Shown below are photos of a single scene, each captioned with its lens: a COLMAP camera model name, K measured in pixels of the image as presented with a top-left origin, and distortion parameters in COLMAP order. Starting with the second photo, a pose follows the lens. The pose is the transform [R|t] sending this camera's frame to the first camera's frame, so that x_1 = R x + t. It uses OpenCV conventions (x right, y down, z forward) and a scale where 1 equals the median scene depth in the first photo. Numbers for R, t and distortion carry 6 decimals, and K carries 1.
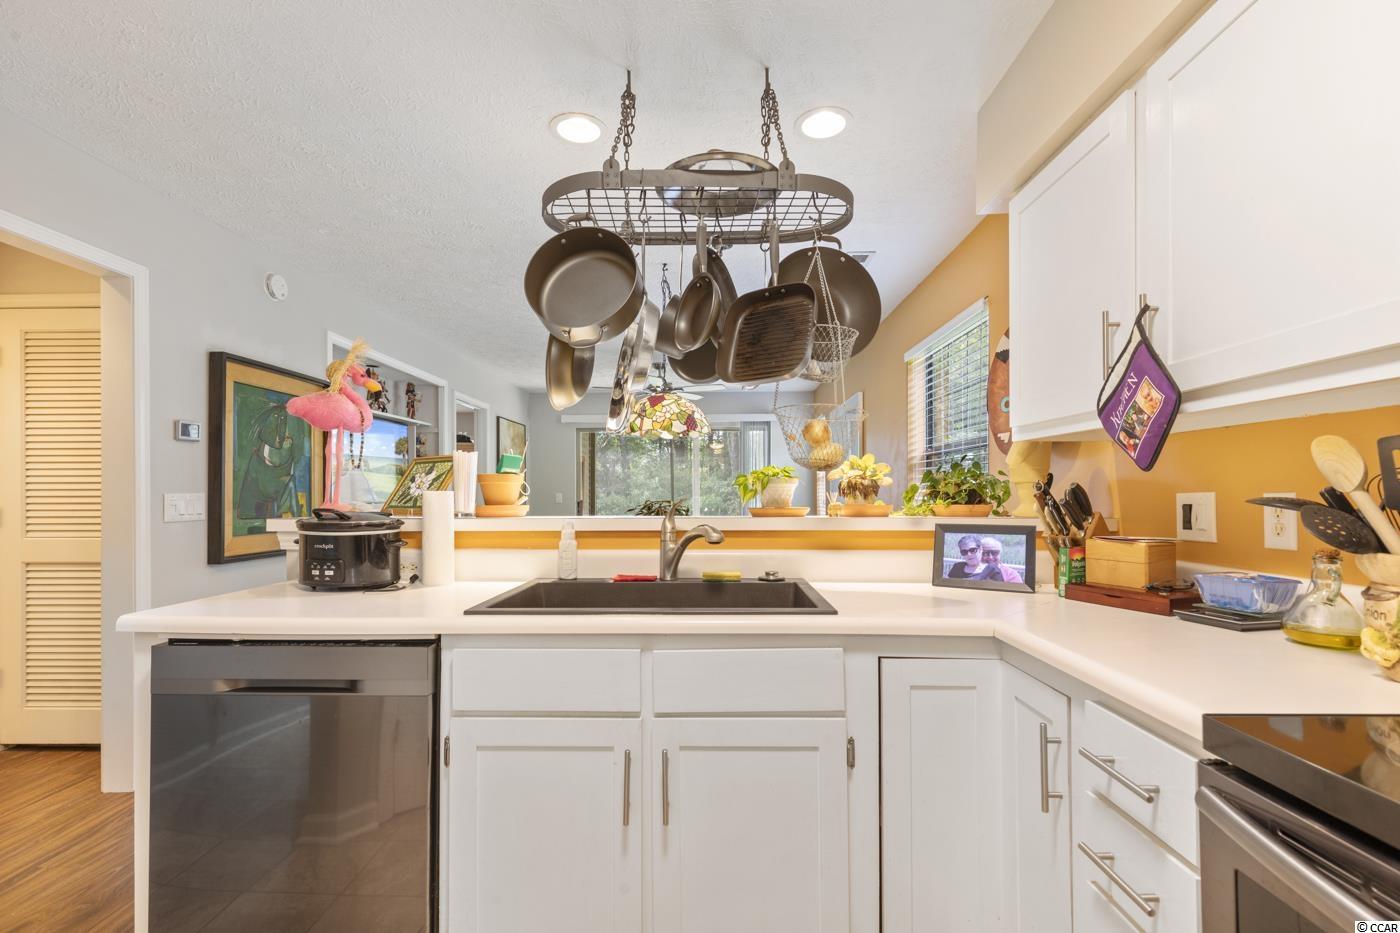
lens RADIAL K [[624.1, 0, 706.6], [0, 624.1, 490.9], [0, 0, 1]] dist [0.009240, -0.001372]
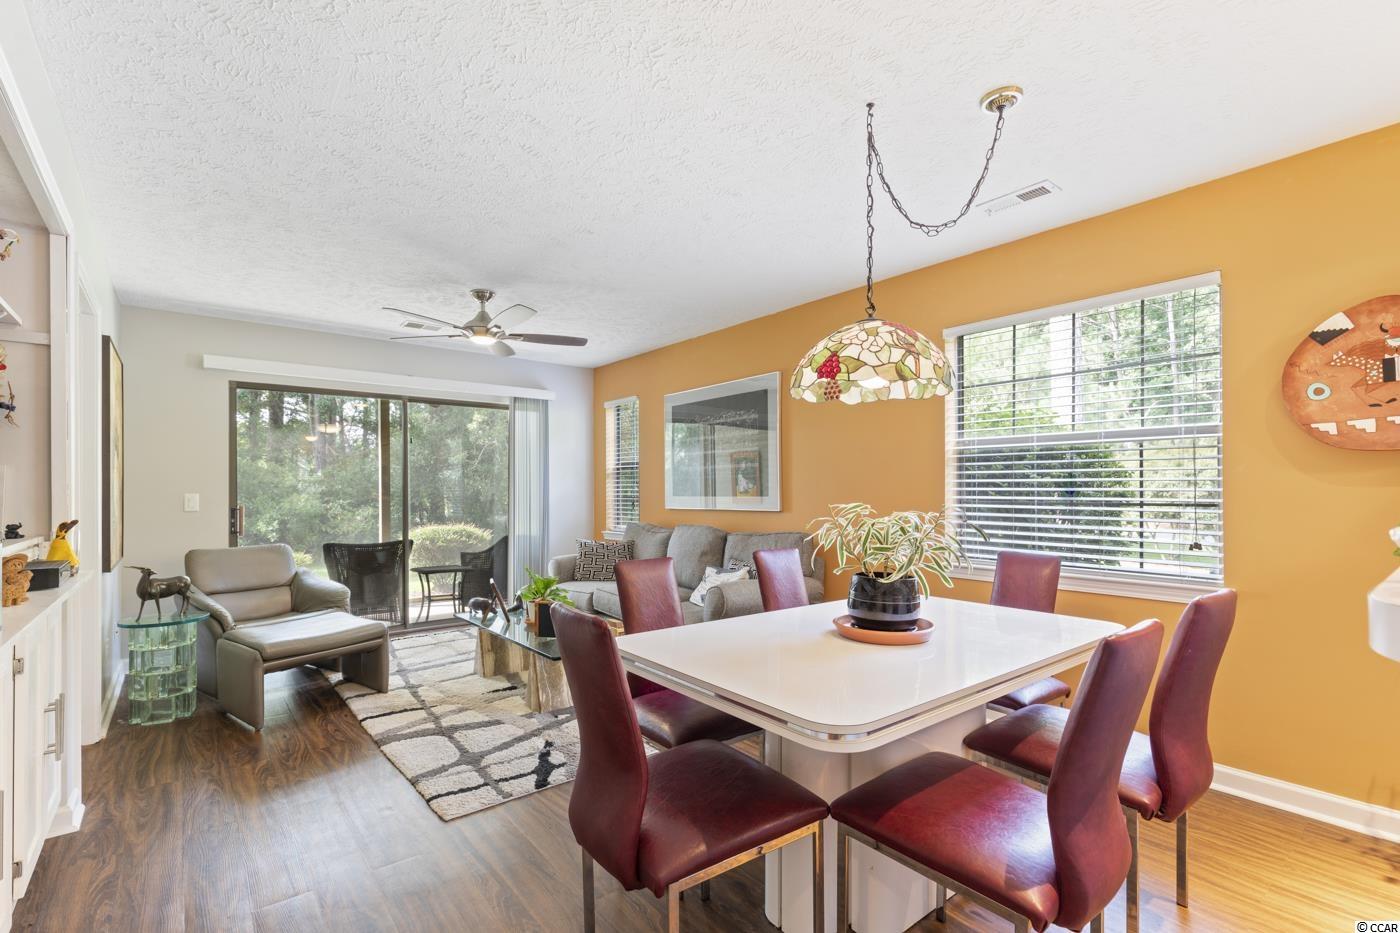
lens RADIAL K [[624.1, 0, 682.8], [0, 624.1, 488.0], [0, 0, 1]] dist [0.009240, -0.001372]
pose [[0.772441, 0.004989, 0.635067, -0.611674], [-0.000909, 0.999977, -0.006749, 0.004677], [-0.635086, 0.004636, 0.772427, 0.691736]]
